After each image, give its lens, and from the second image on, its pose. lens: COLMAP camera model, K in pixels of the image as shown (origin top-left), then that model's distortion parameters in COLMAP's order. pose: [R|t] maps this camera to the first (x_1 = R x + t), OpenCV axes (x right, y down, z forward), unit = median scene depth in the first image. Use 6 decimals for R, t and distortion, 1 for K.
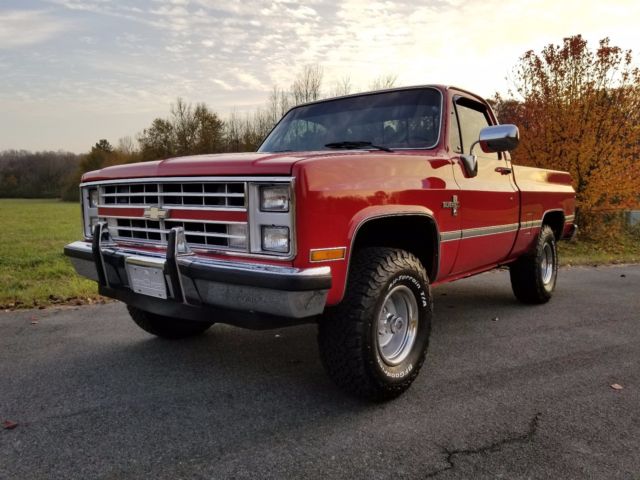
lens RADIAL K [[510.0, 0, 318.4], [0, 510.0, 228.2], [0, 0, 1]] dist [0.047658, -0.076812]
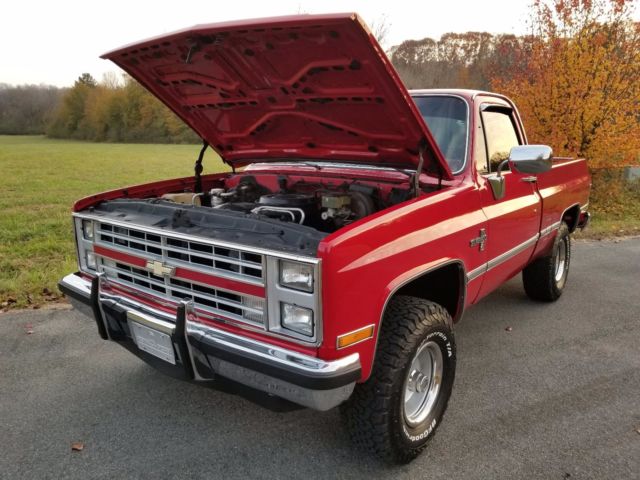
lens RADIAL K [[510.0, 0, 318.4], [0, 510.0, 228.2], [0, 0, 1]] dist [0.047658, -0.076812]
pose [[0.999846, 0.000380, 0.017543, -0.050471], [-0.002510, 0.992577, 0.121588, -0.197854], [-0.017367, -0.121614, 0.992426, 0.100282]]
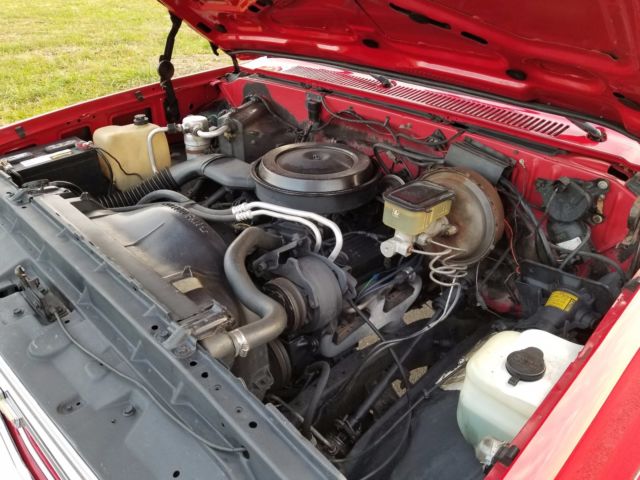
lens RADIAL K [[510.0, 0, 318.4], [0, 510.0, 228.2], [0, 0, 1]] dist [0.047658, -0.076812]
pose [[0.992921, 0.052661, -0.106461, -0.033416], [0.000271, 0.895330, 0.445404, -0.313951], [0.118773, -0.442280, 0.888978, 0.724979]]
